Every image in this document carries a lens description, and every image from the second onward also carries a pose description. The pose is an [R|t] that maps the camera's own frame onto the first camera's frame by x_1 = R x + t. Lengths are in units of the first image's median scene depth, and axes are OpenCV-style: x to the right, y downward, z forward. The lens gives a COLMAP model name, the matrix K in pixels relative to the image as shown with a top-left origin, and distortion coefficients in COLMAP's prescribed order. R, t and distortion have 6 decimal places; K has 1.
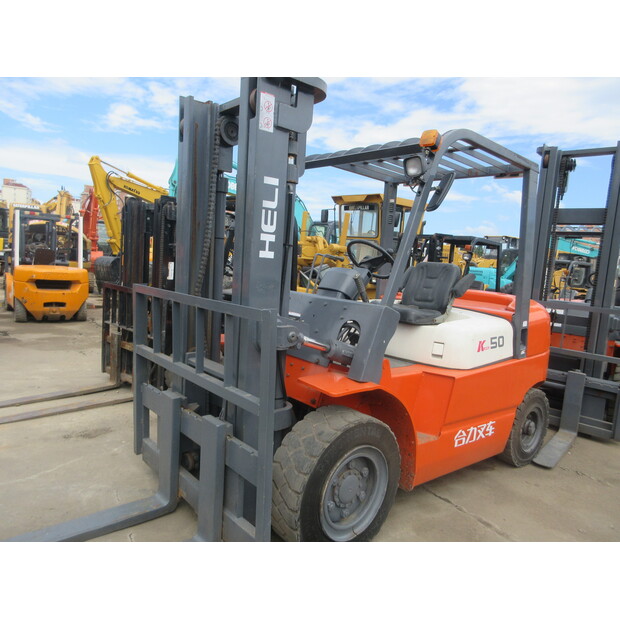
lens RADIAL K [[460.6, 0, 310.0], [0, 460.6, 310.0], [0, 0, 1]] dist [-0.010530, 0.004426]
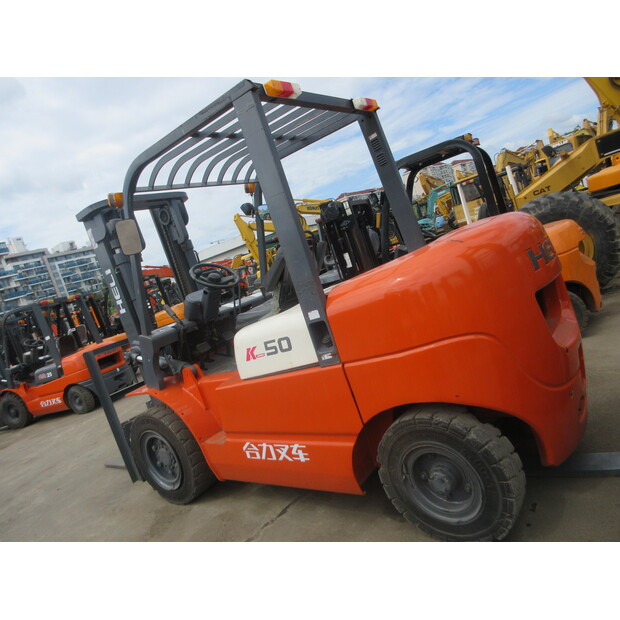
lens RADIAL K [[460.6, 0, 310.0], [0, 460.6, 310.0], [0, 0, 1]] dist [-0.010530, 0.004426]
pose [[0.168590, -0.036594, -0.985007, 1.289098], [0.227032, 0.973884, 0.002677, 0.023295], [0.959184, -0.224079, 0.172495, 1.021885]]
